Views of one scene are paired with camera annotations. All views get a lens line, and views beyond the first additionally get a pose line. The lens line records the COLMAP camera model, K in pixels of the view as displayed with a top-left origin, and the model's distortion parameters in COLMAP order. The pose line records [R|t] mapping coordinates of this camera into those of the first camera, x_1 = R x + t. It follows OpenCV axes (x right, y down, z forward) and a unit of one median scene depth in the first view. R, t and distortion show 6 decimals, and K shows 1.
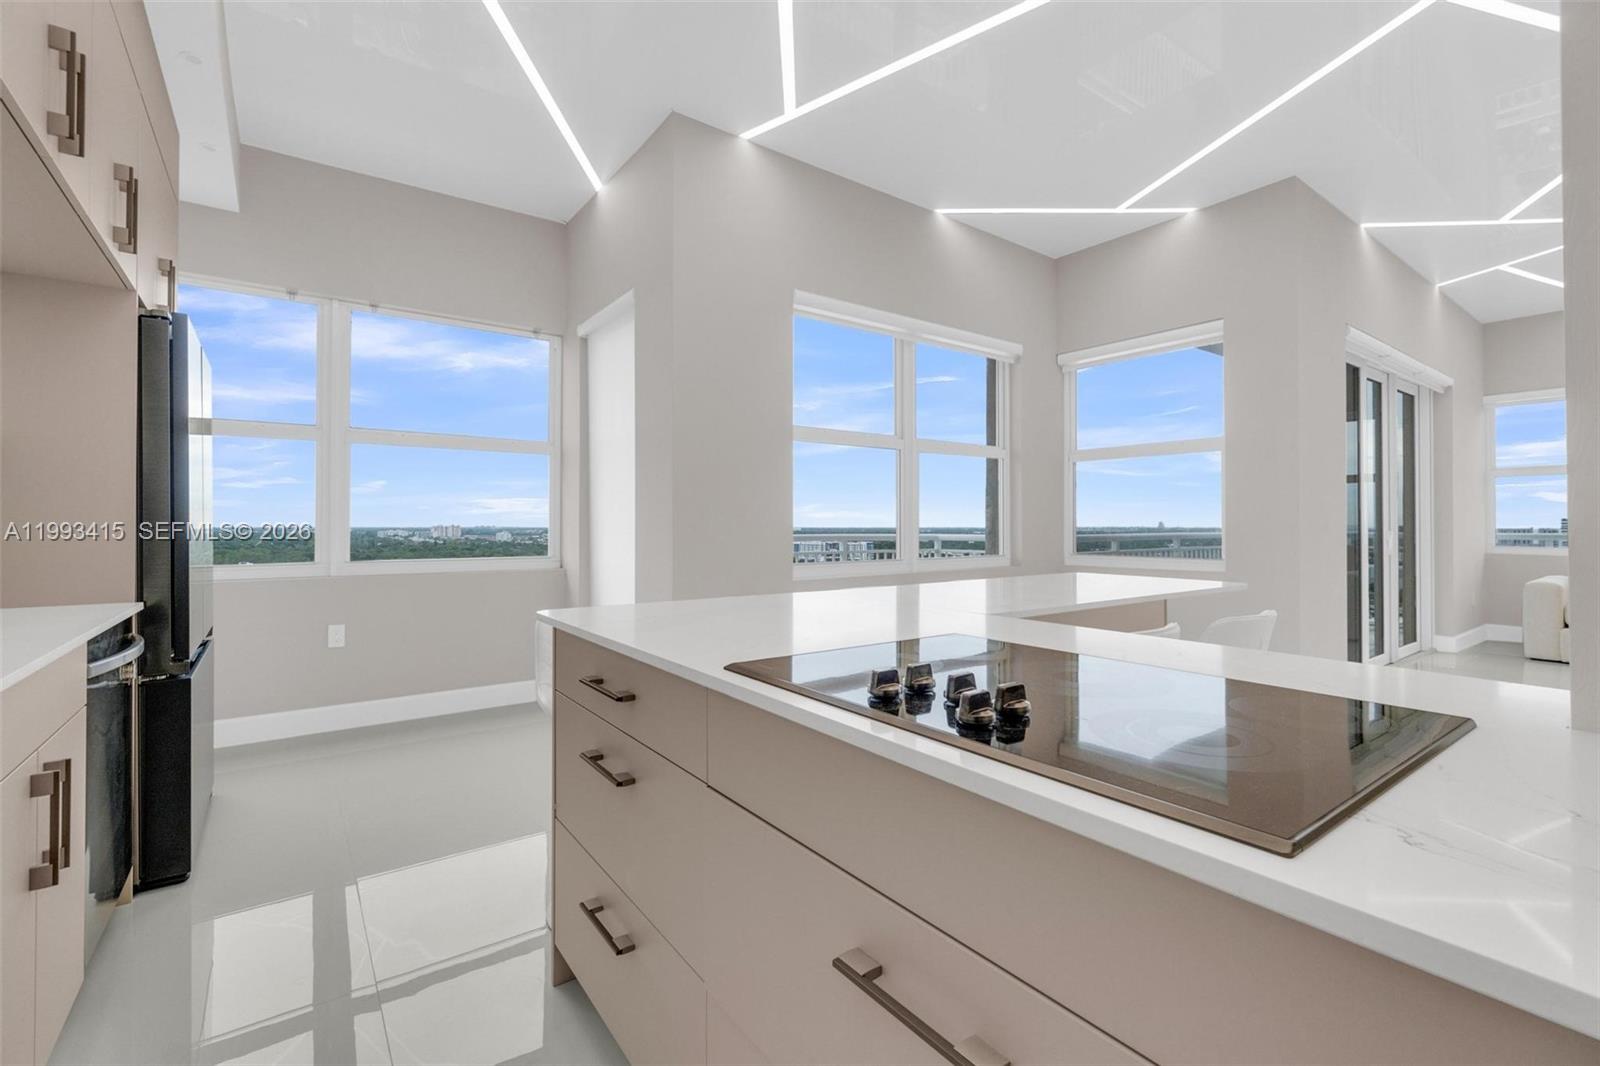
lens RADIAL K [[694.3, 0, 783.0], [0, 694.3, 519.4], [0, 0, 1]] dist [-0.000980, 0.000423]
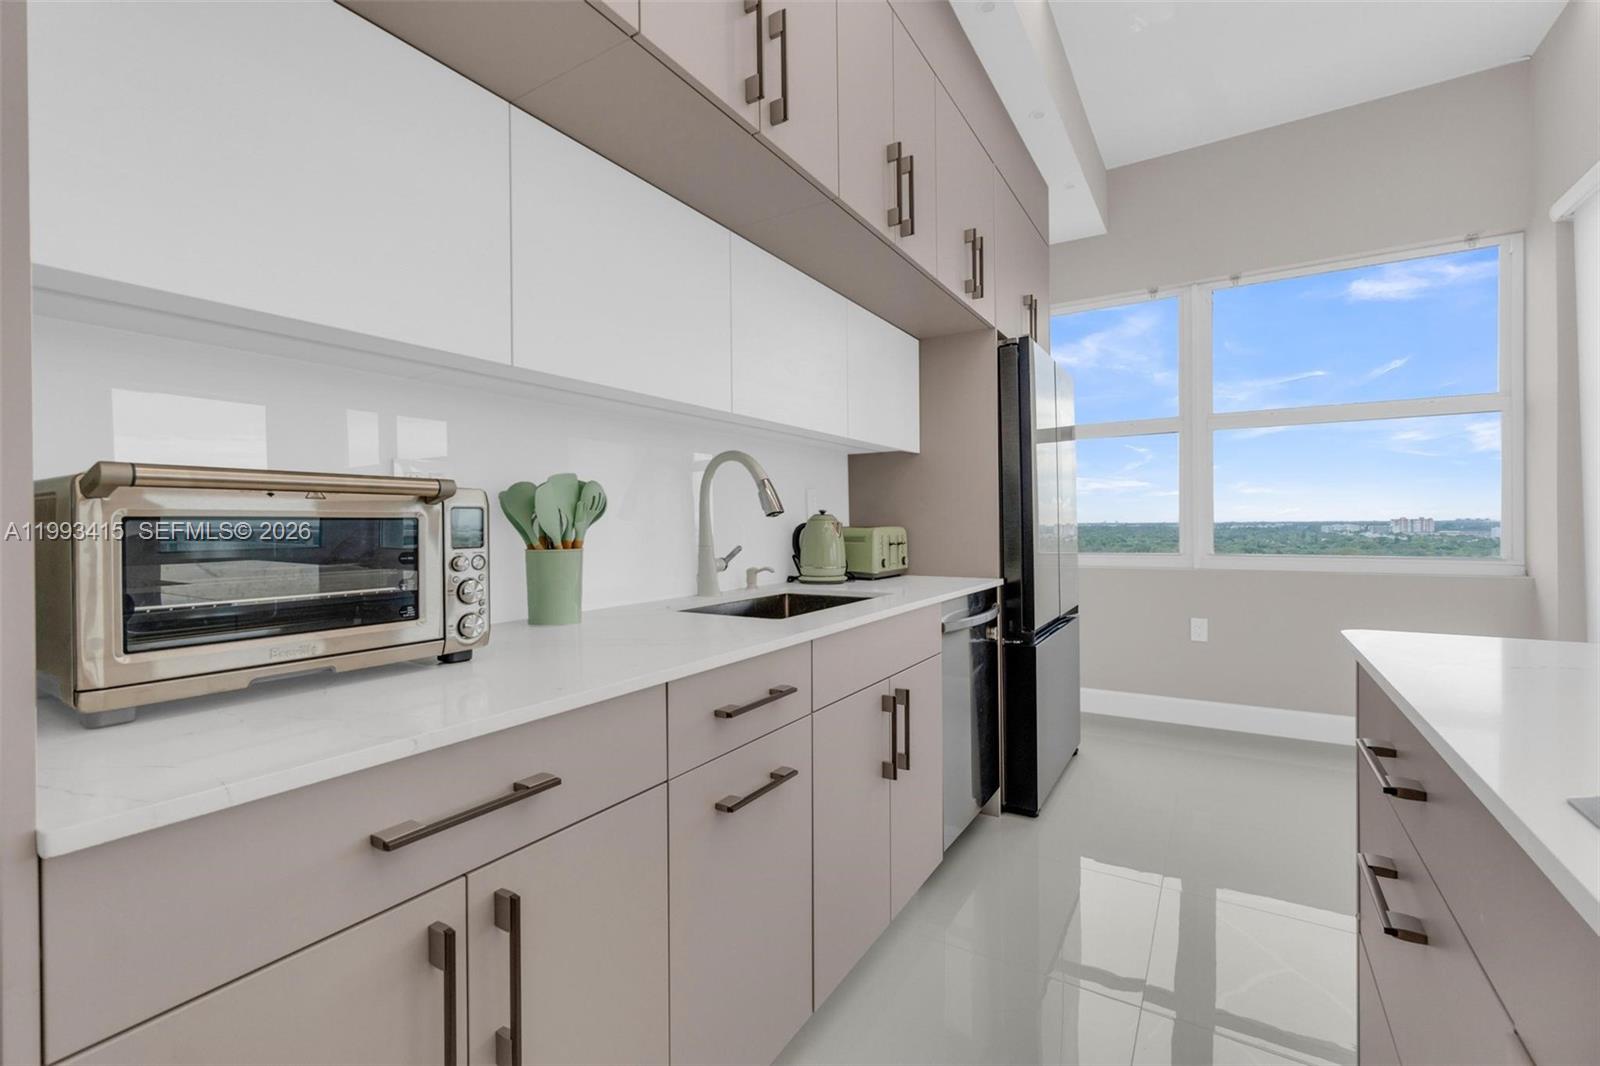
lens RADIAL K [[691.4, 0, 787.6], [0, 691.4, 528.3], [0, 0, 1]] dist [-0.000097, -0.000017]
pose [[0.374395, 0.002454, -0.927266, 0.058618], [0.016764, 0.999815, 0.009415, 0.008736], [0.927118, -0.019070, 0.374285, 0.143557]]
